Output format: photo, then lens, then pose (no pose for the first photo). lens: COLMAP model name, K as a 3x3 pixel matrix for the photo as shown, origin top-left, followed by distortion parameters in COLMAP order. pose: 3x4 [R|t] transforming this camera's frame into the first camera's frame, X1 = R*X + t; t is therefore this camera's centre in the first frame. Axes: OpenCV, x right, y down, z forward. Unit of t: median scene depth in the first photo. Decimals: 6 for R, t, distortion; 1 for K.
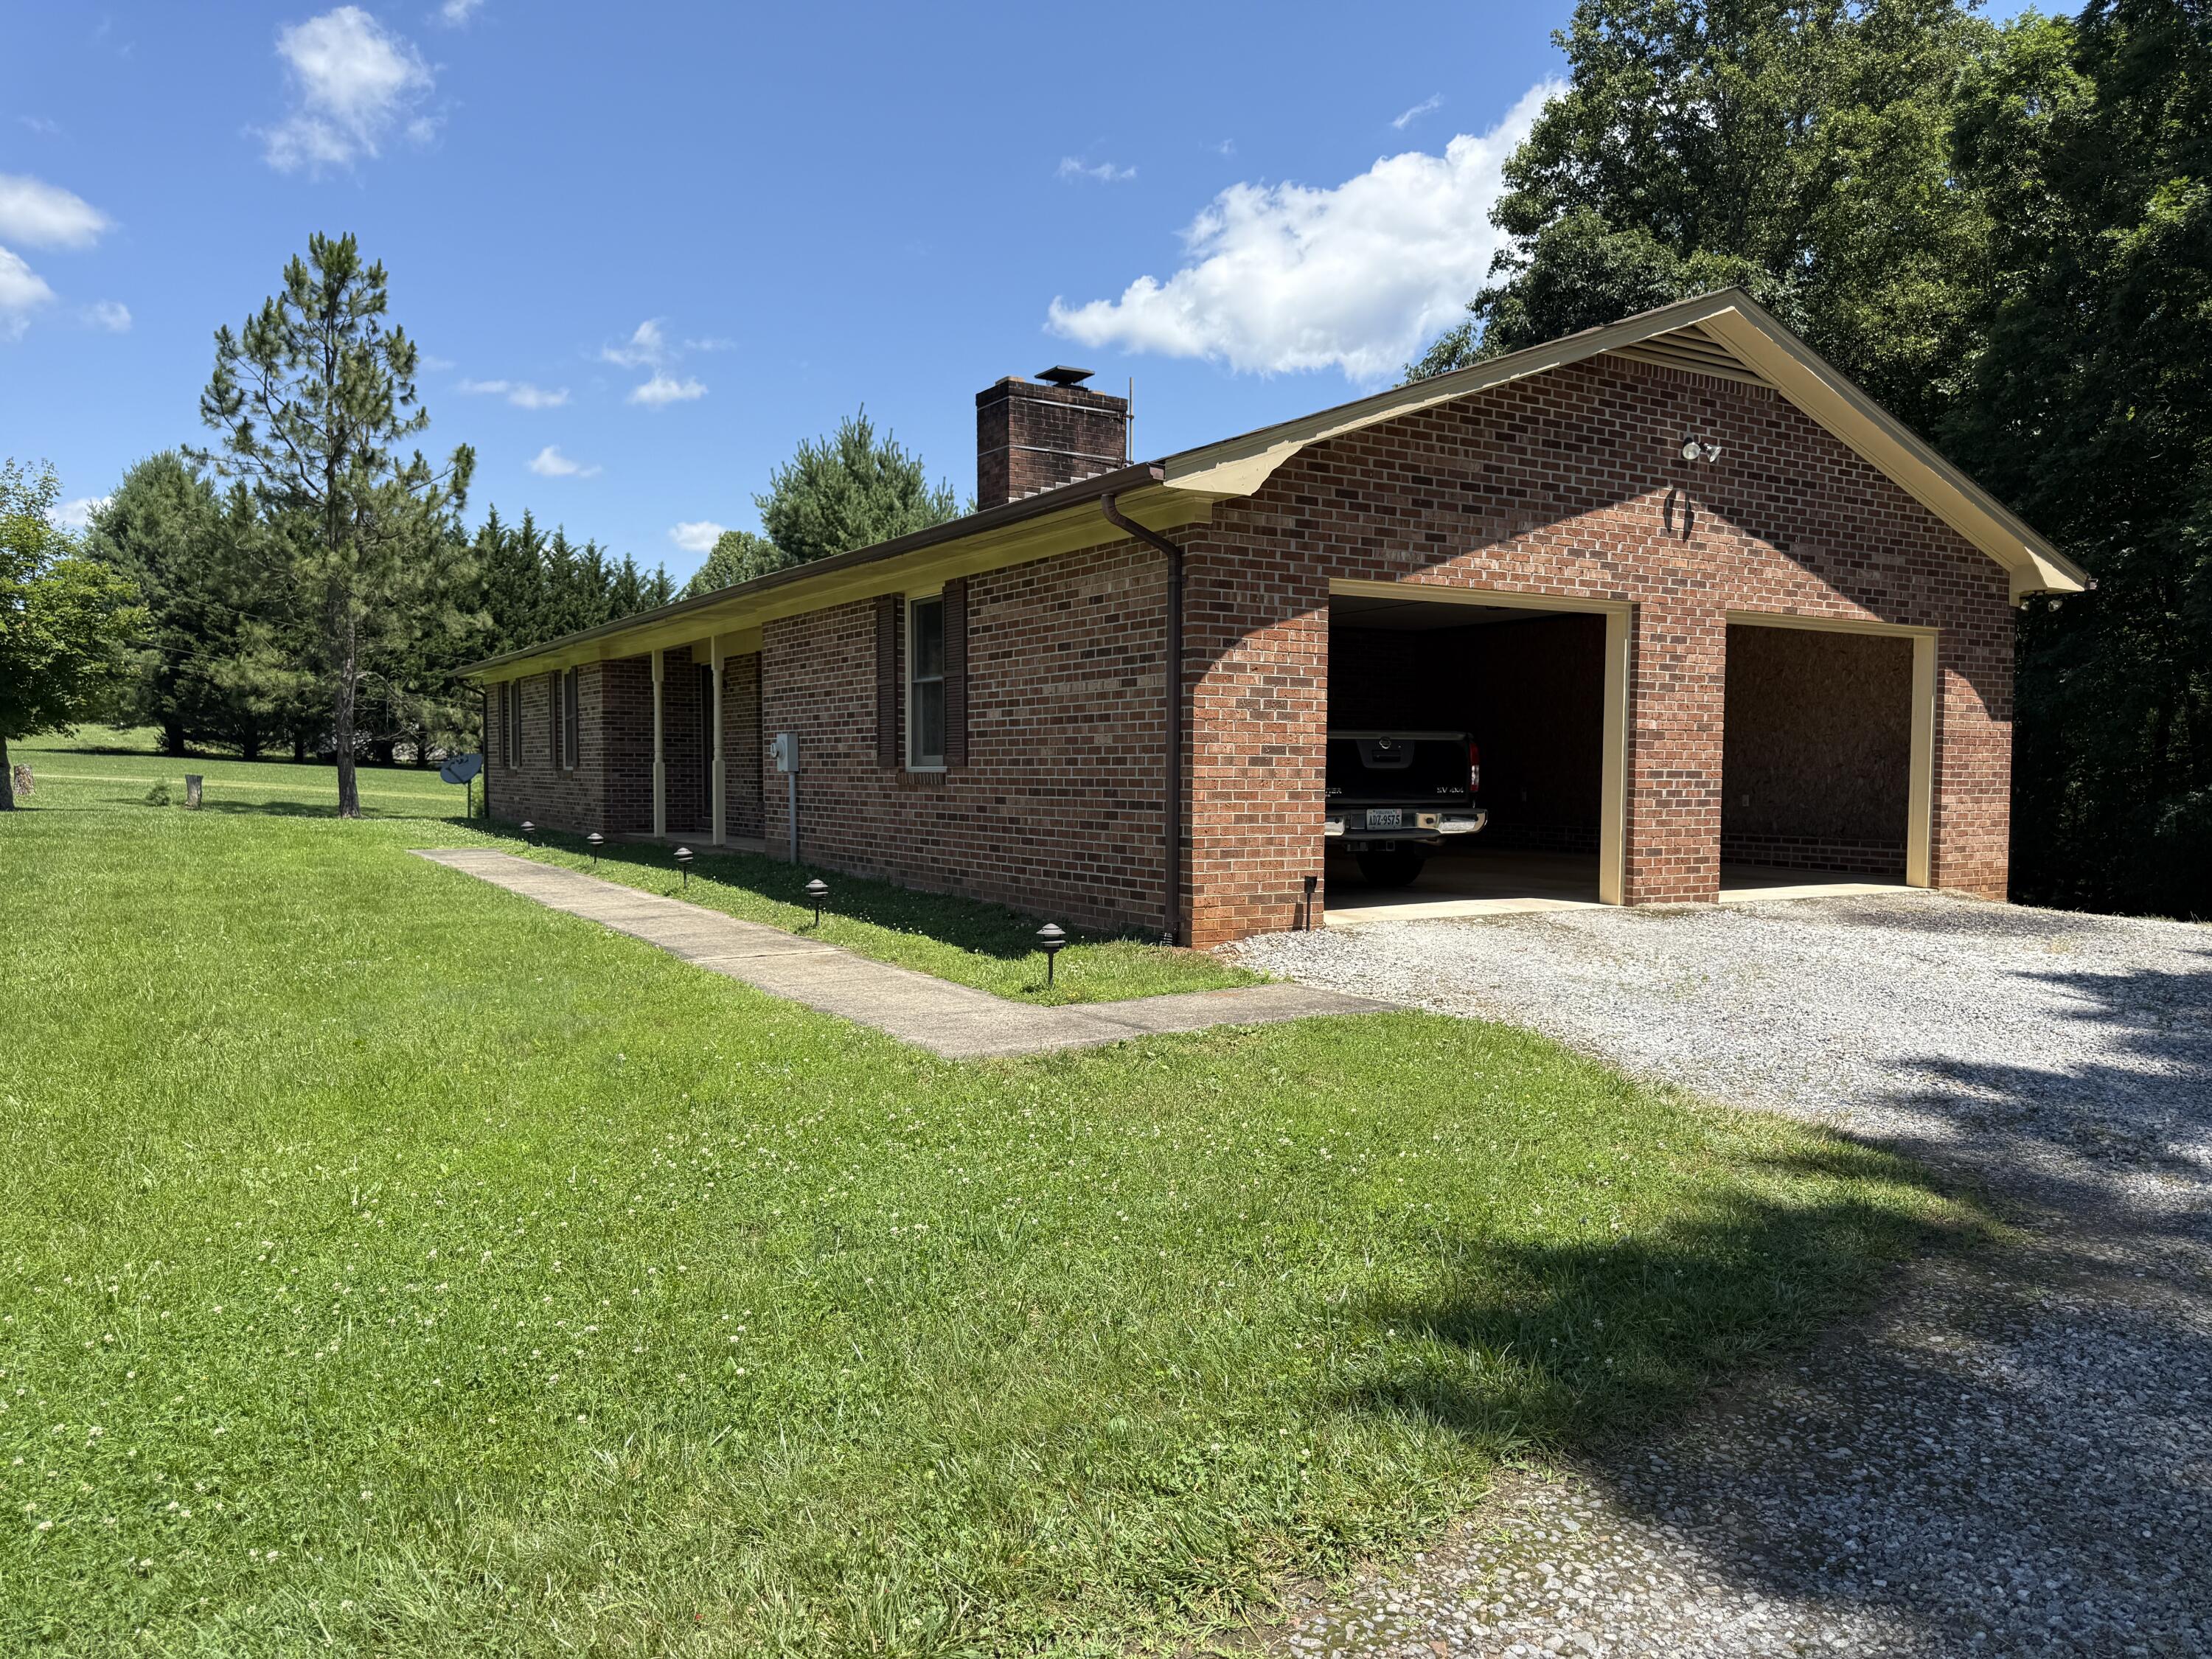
lens RADIAL K [[1547.7, 0, 1106.0], [0, 1547.7, 829.5], [0, 0, 1]] dist [0.000053, -0.000015]
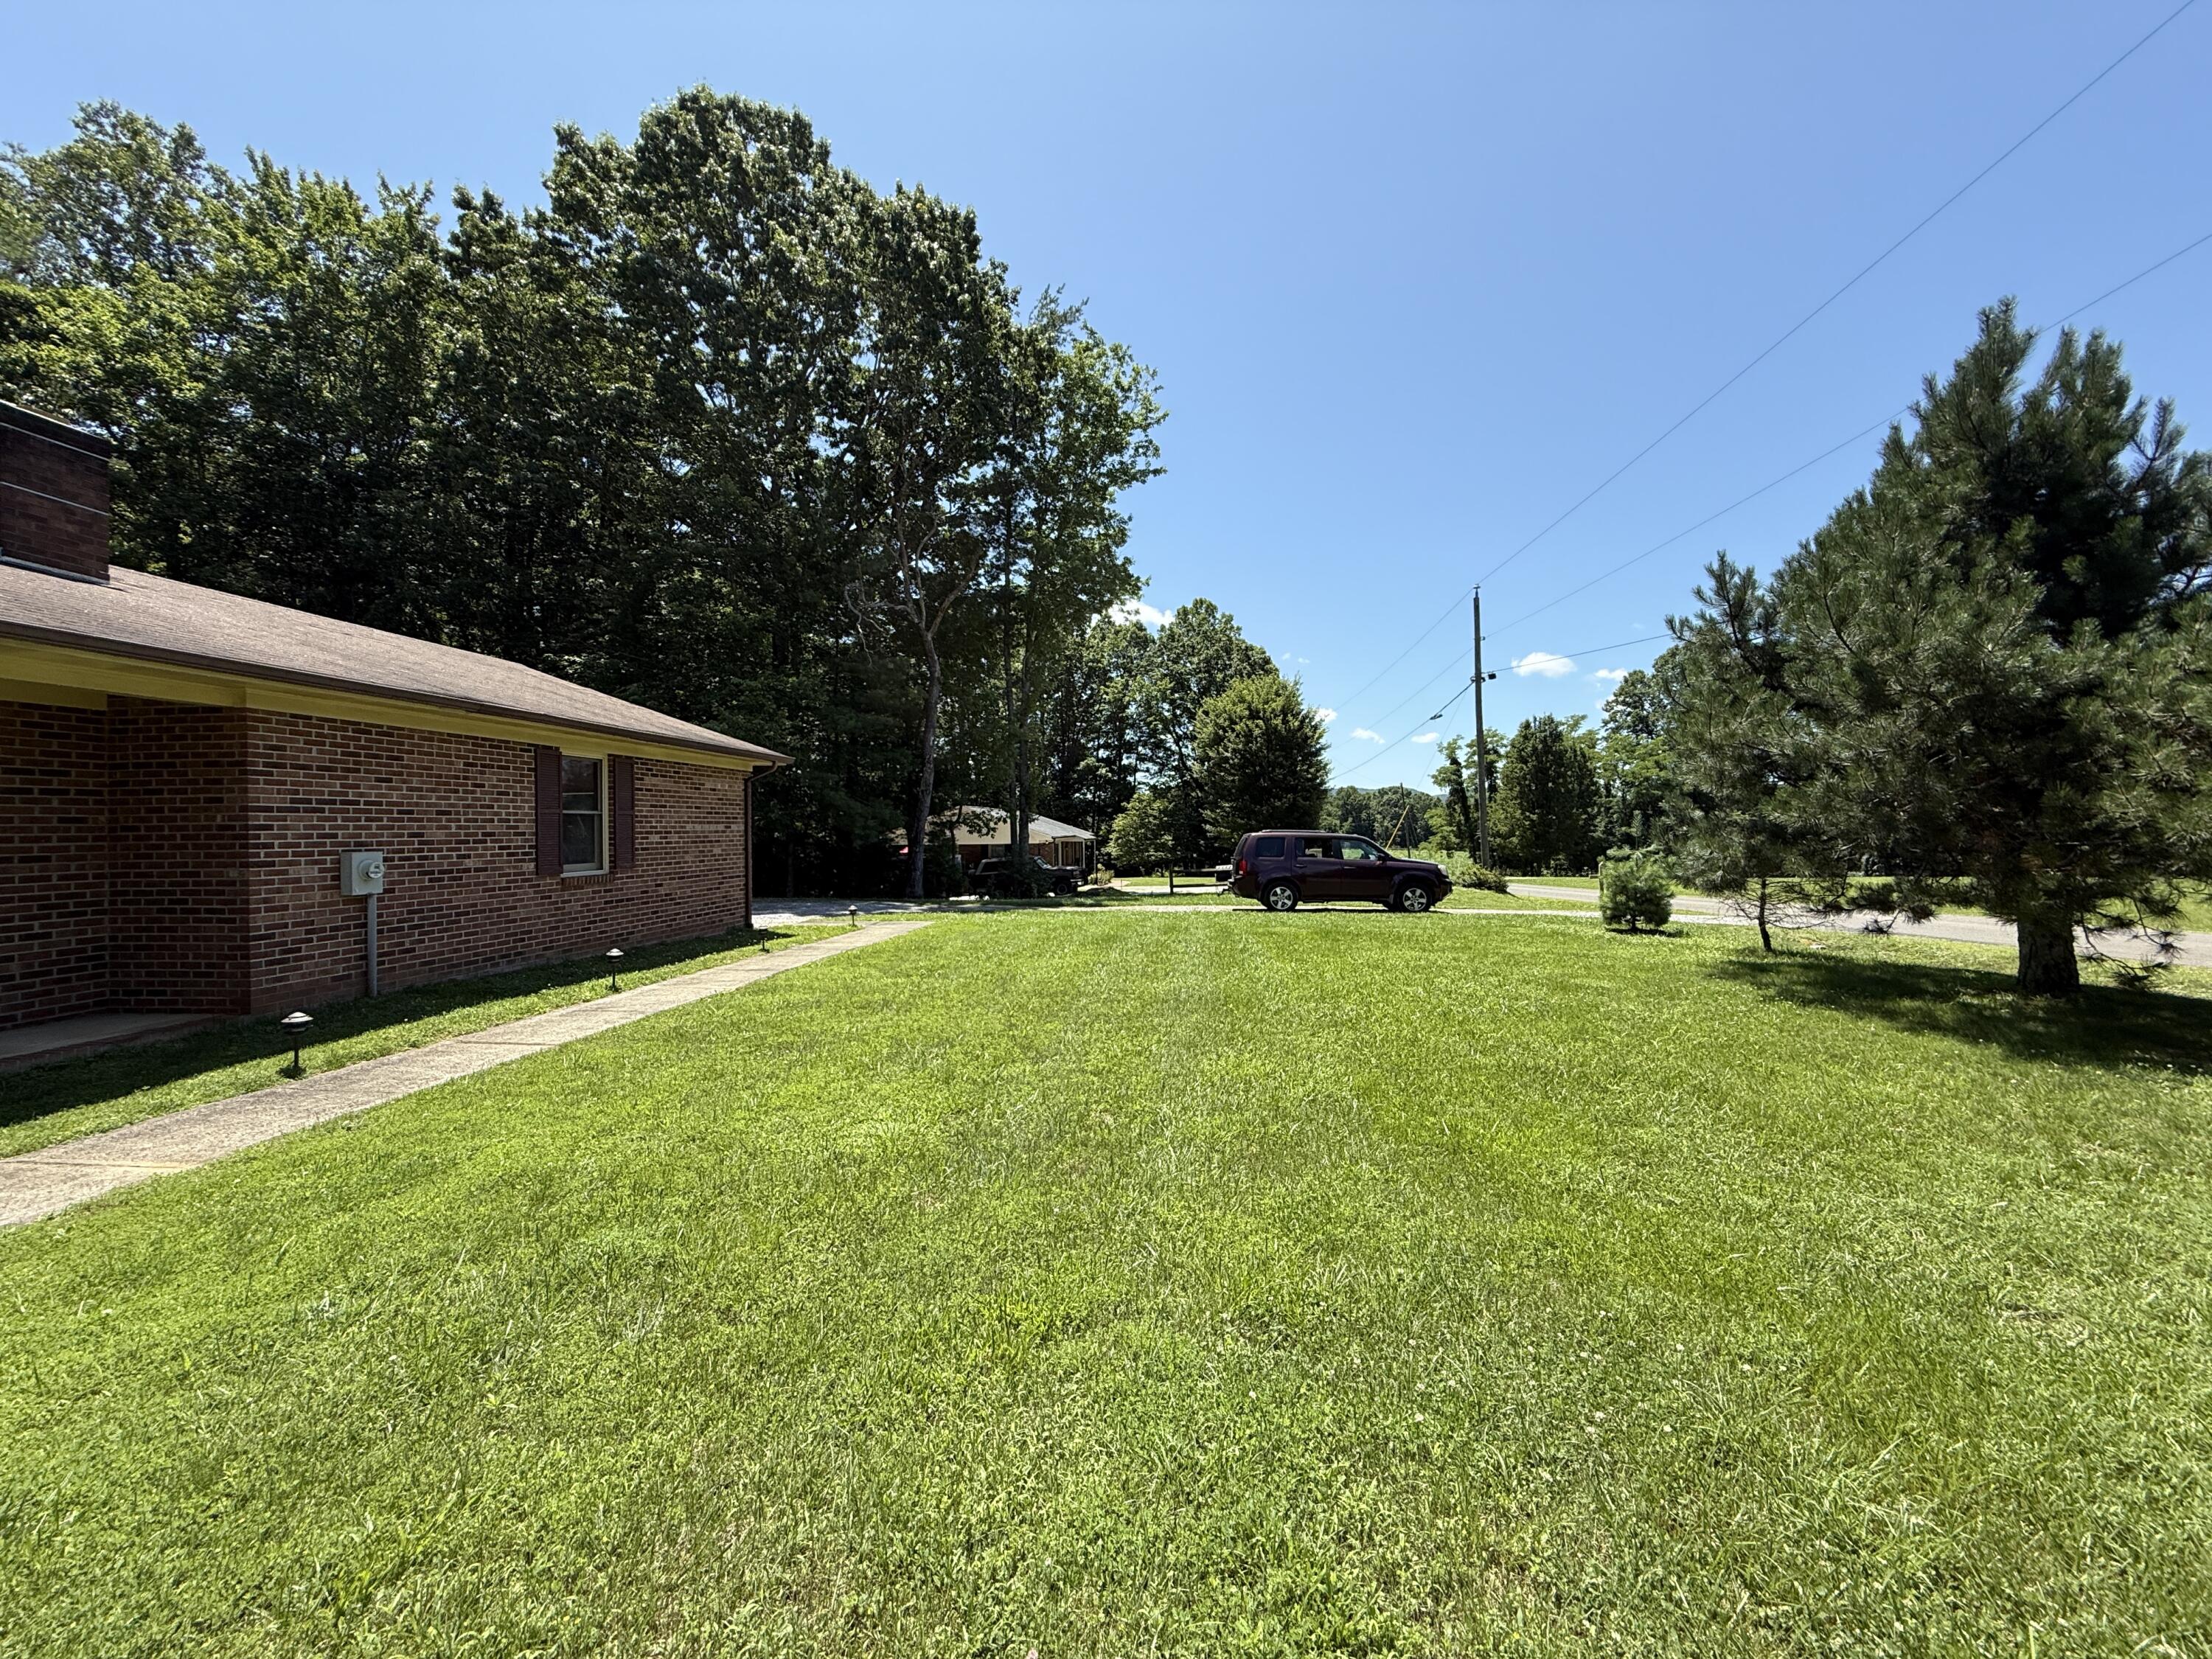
lens RADIAL K [[885.4, 0, 1106.0], [0, 885.4, 829.5], [0, 0, 1]] dist [0.000380, 0.000015]
pose [[-0.782008, 0.008757, 0.623207, -1.180879], [0.037070, 0.998785, 0.032481, -0.102981], [-0.622165, 0.048503, -0.781382, 1.545839]]
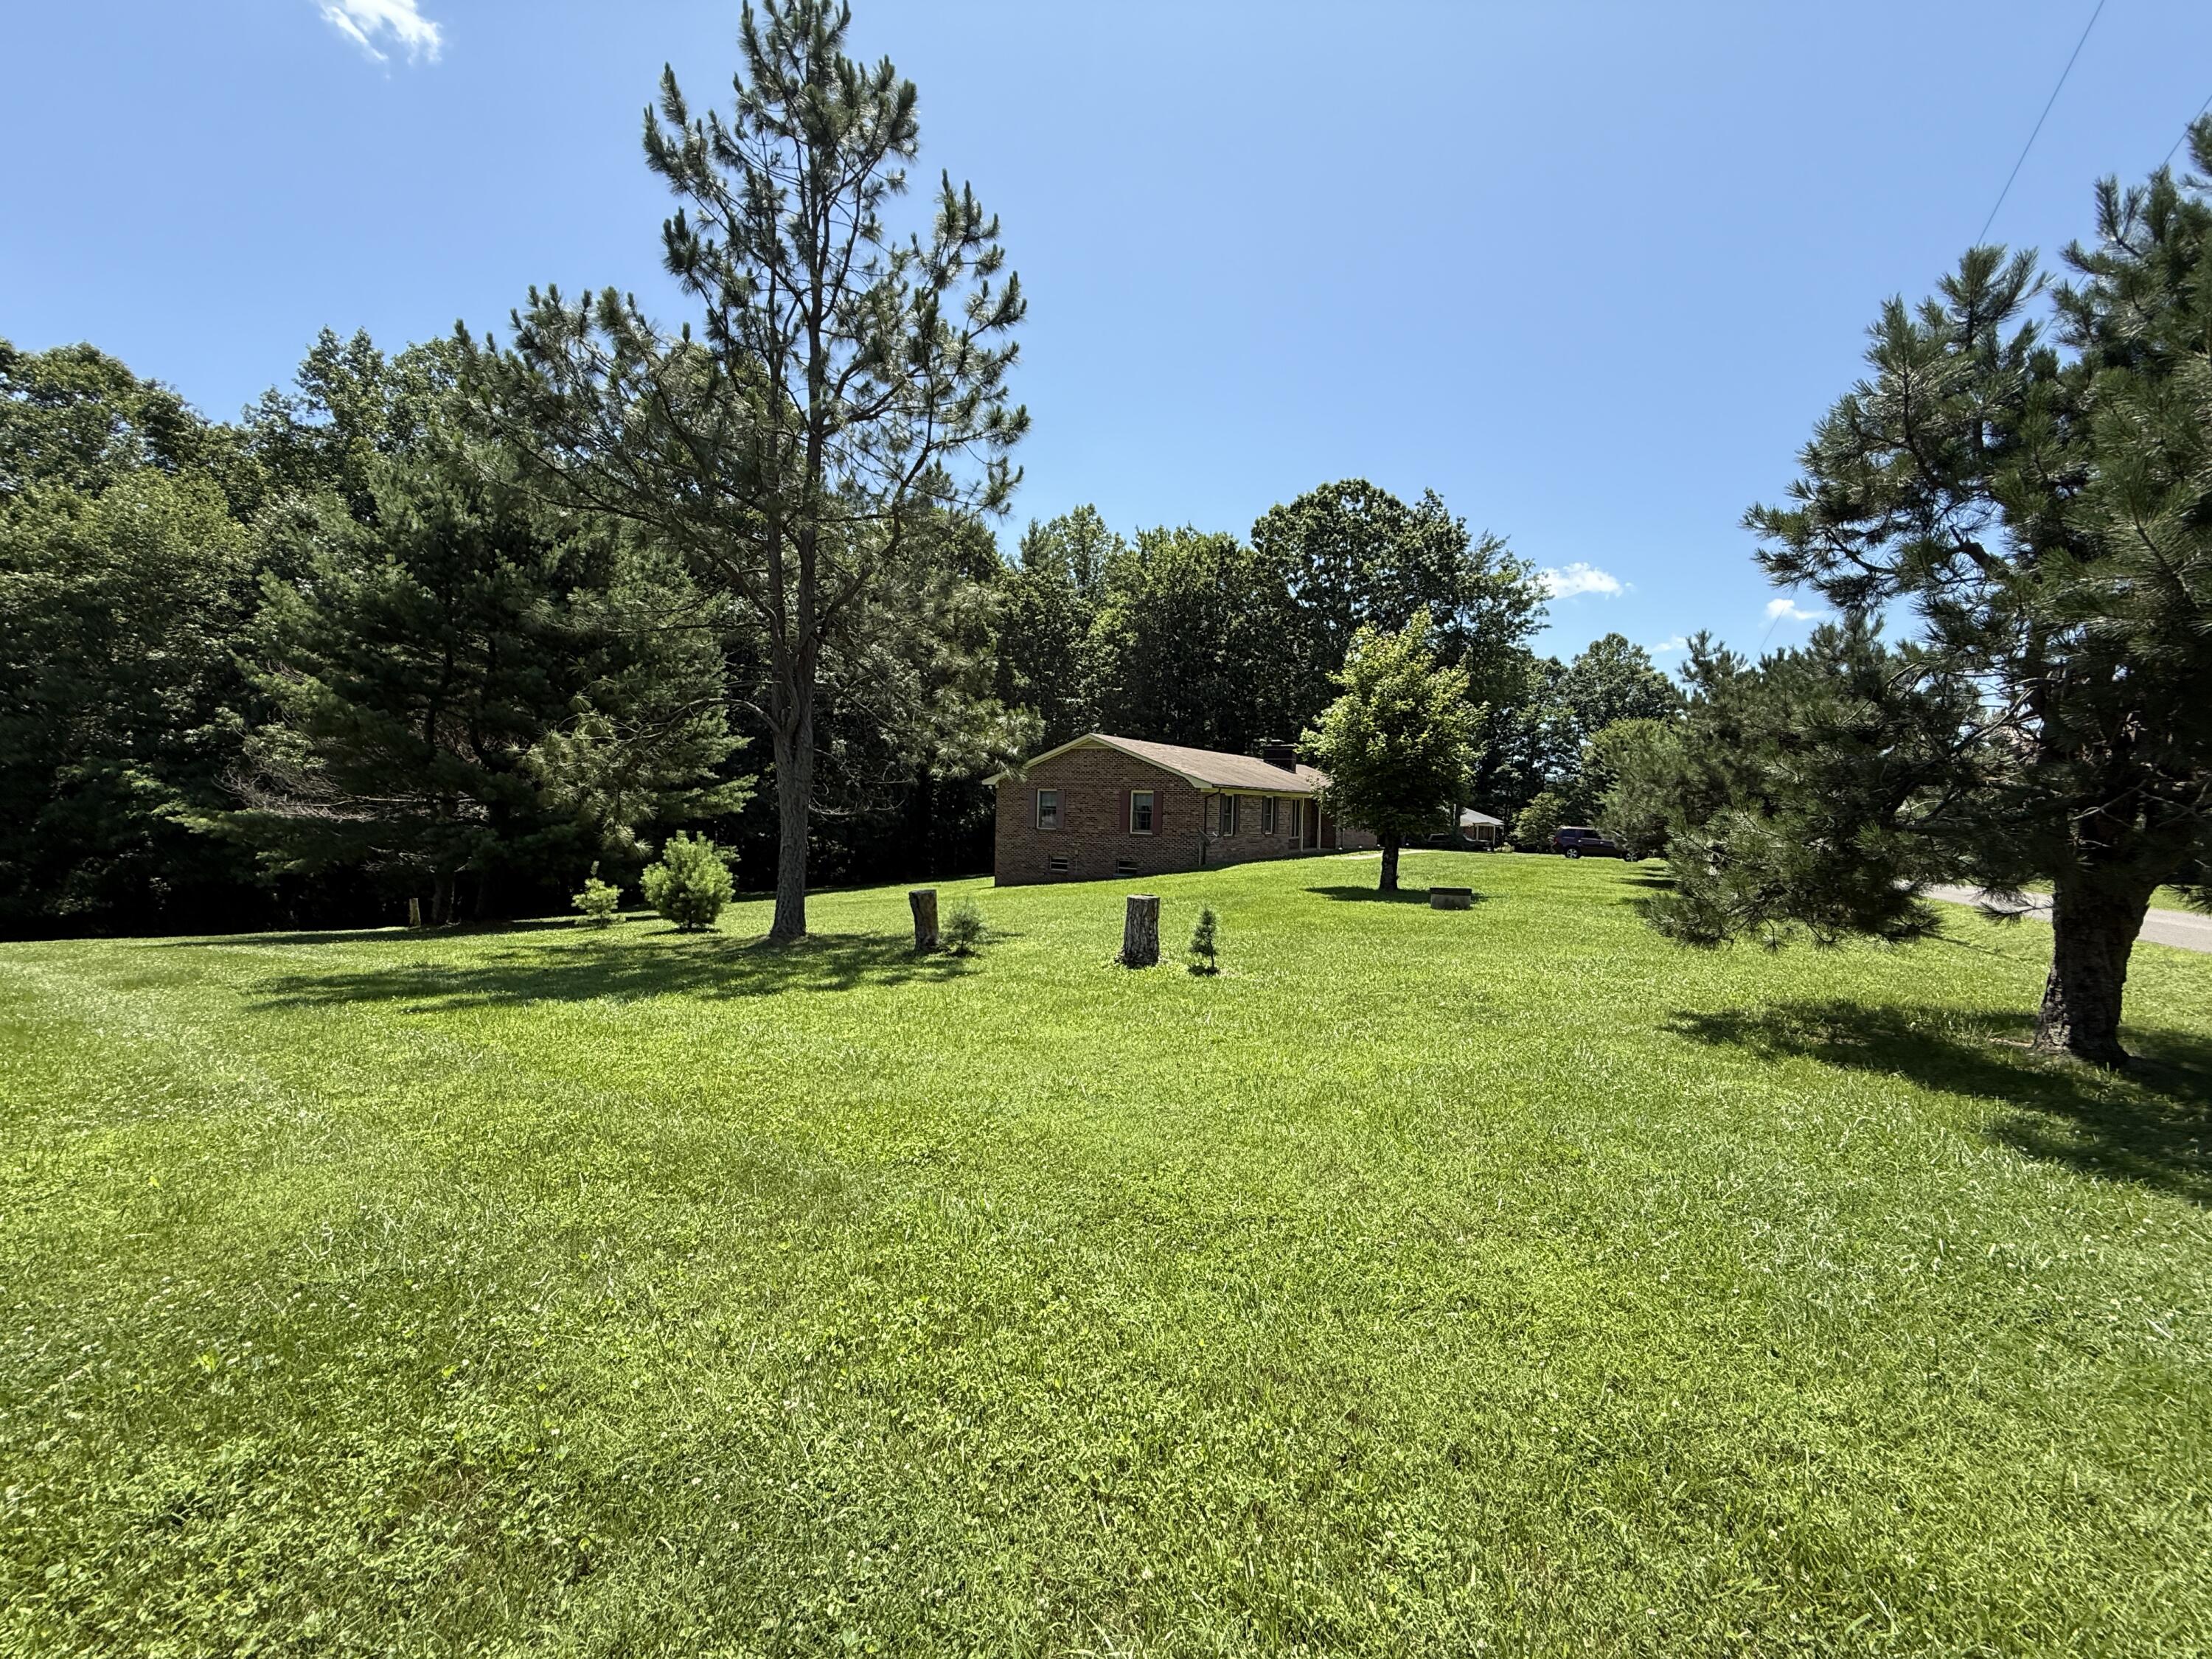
lens RADIAL K [[885.4, 0, 1106.0], [0, 885.4, 829.5], [0, 0, 1]] dist [0.000380, 0.000015]
pose [[-0.432890, -0.044087, 0.900368, -1.924193], [0.005250, 0.998663, 0.051425, -0.156269], [-0.901431, 0.026989, -0.432080, 2.384055]]
